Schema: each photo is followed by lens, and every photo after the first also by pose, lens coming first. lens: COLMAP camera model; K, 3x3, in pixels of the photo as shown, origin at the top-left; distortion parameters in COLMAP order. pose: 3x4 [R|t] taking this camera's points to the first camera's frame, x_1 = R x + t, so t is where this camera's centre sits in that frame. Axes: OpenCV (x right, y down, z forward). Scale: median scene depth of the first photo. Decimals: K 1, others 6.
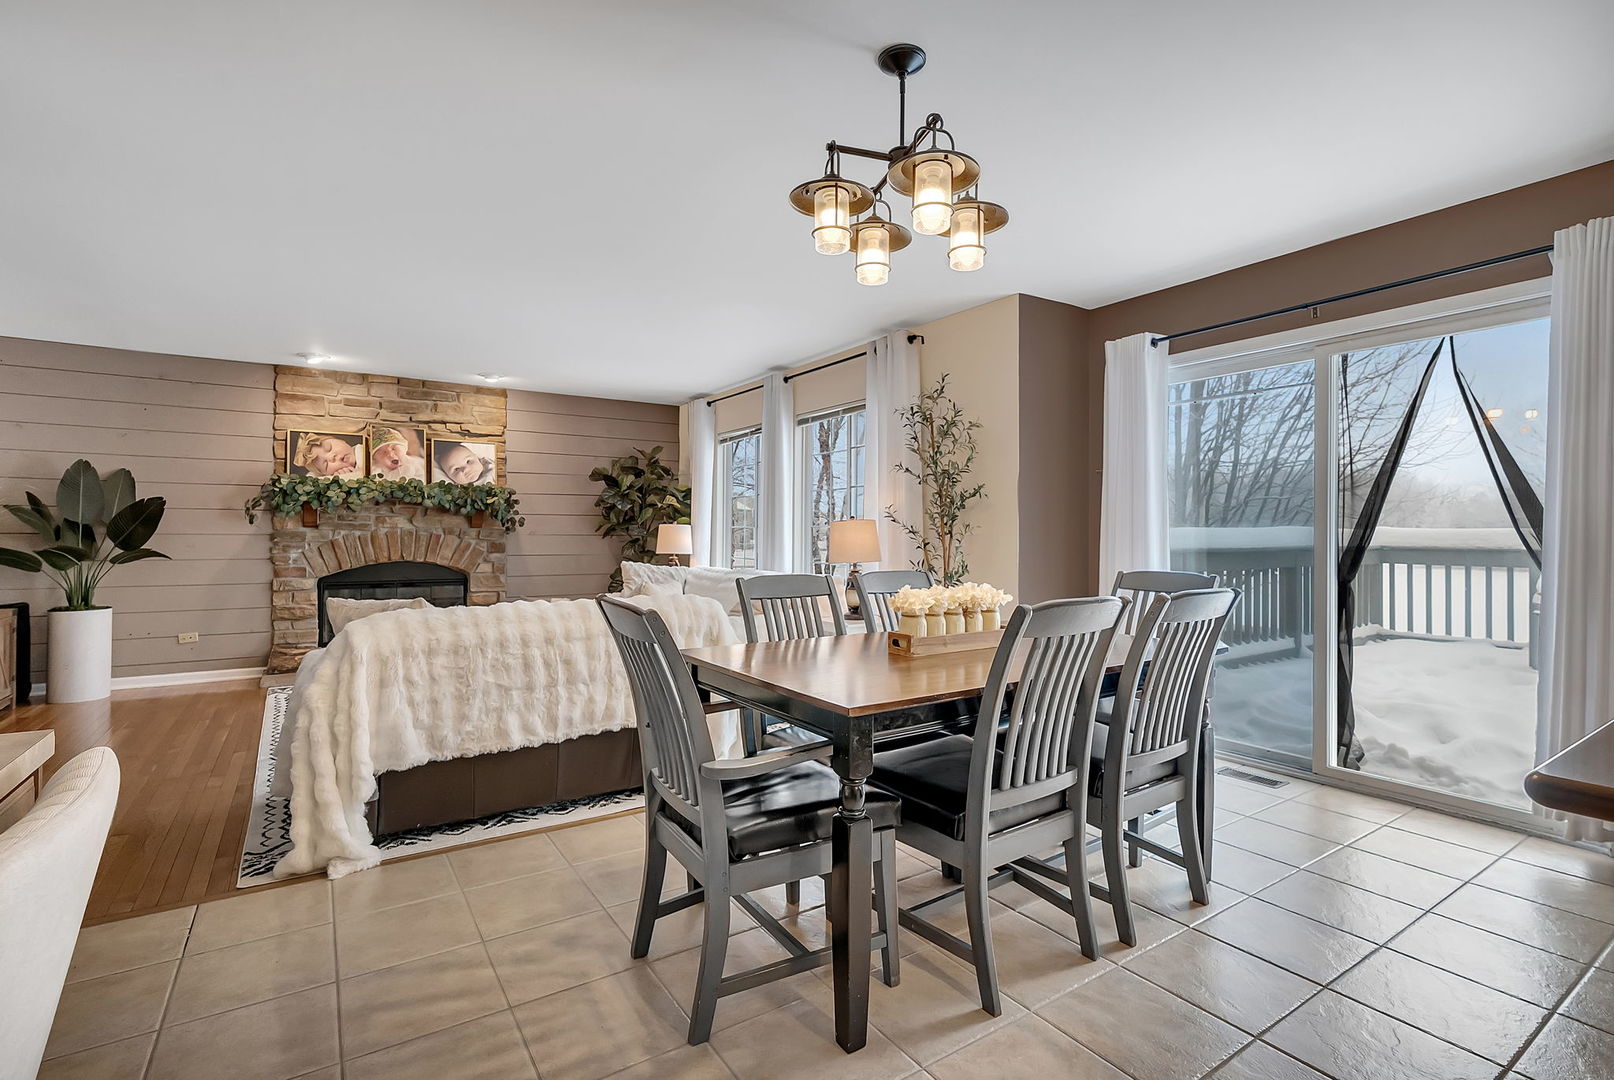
lens RADIAL K [[751.5, 0, 811.7], [0, 751.5, 532.1], [0, 0, 1]] dist [-0.012173, 0.000368]
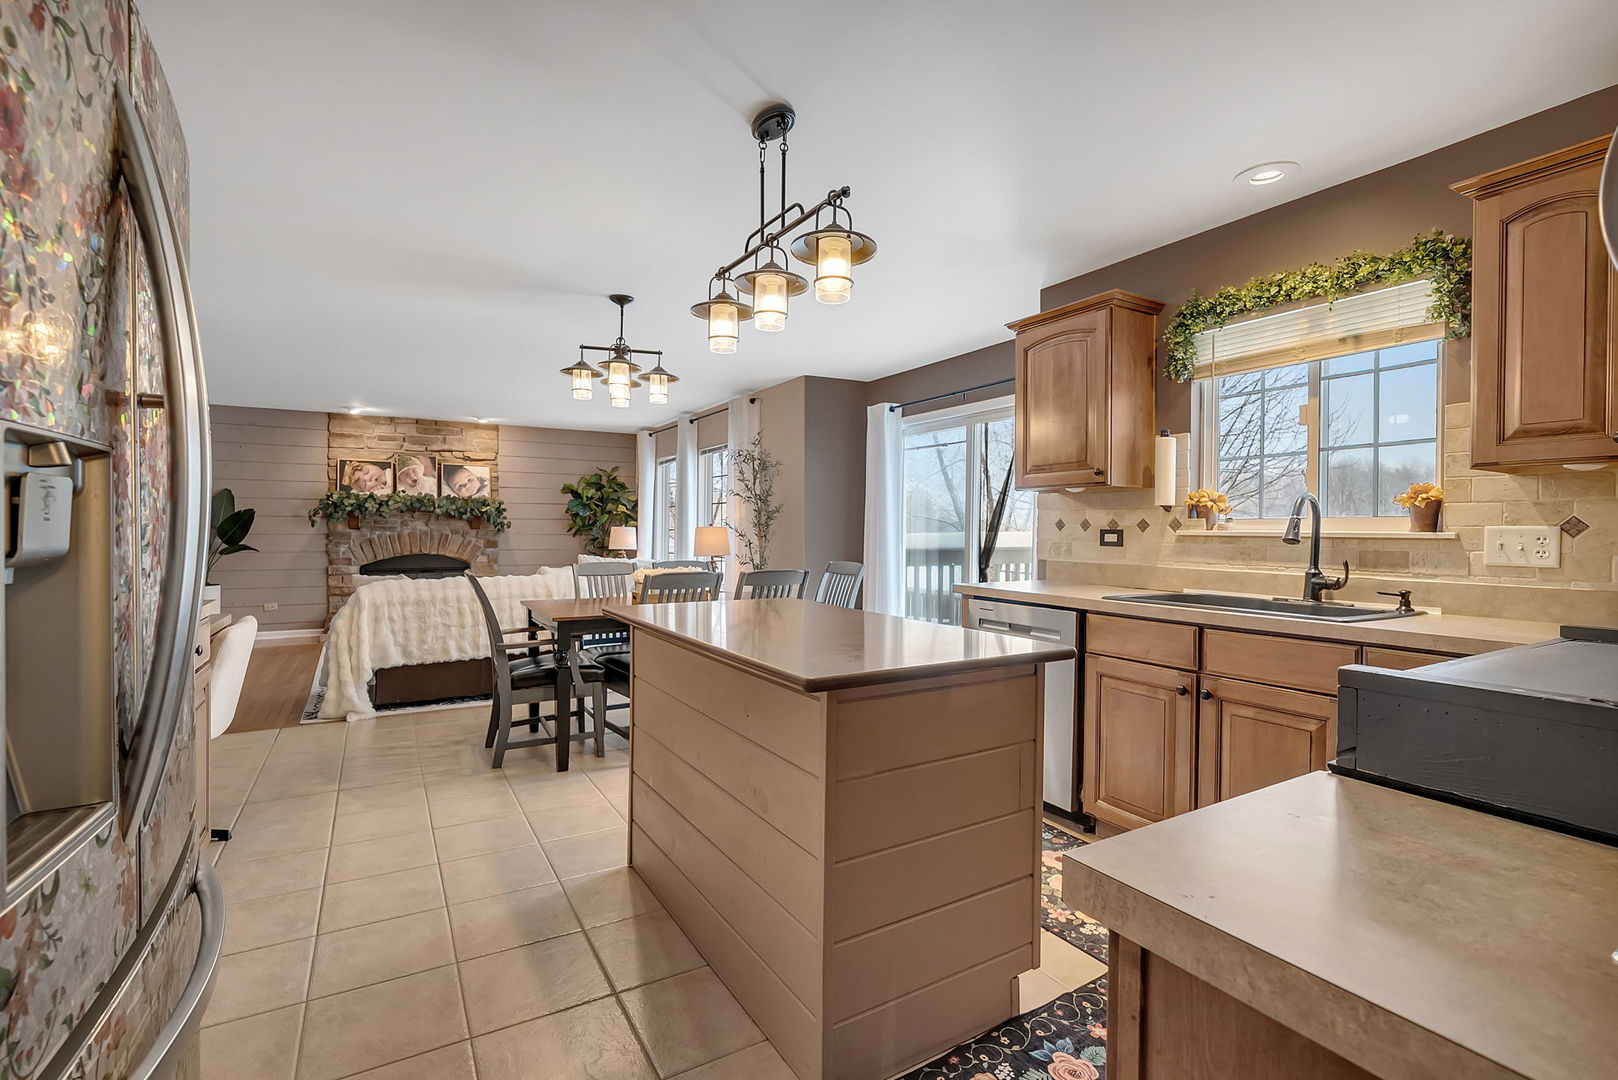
lens RADIAL K [[753.4, 0, 825.7], [0, 753.4, 540.9], [0, 0, 1]] dist [-0.012173, 0.000368]
pose [[0.998578, 0.004340, -0.053136, 0.280768], [-0.003399, 0.999836, 0.017778, -0.012111], [0.053204, -0.017572, 0.998429, -0.348276]]
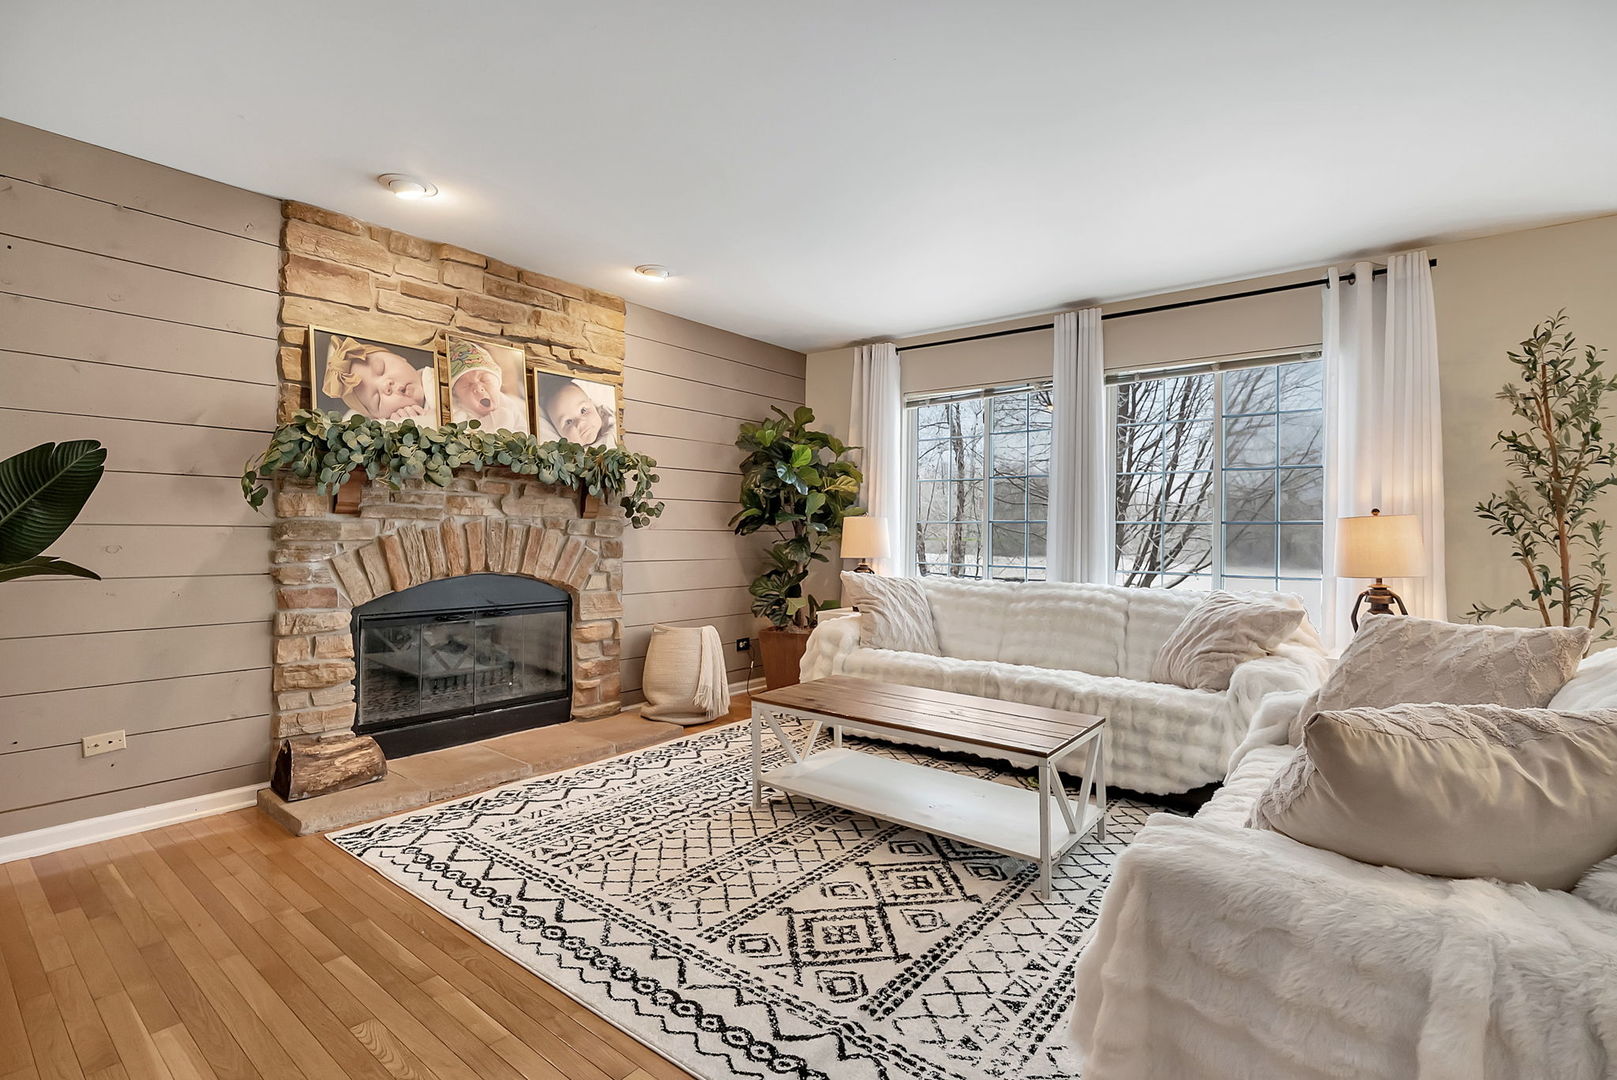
lens RADIAL K [[752.9, 0, 796.2], [0, 752.9, 530.9], [0, 0, 1]] dist [-0.012173, 0.000368]
pose [[0.959476, 0.007575, 0.281688, -0.514732], [-0.009186, 0.999948, 0.004399, 0.000663], [-0.281640, -0.006808, 0.959496, 0.395065]]
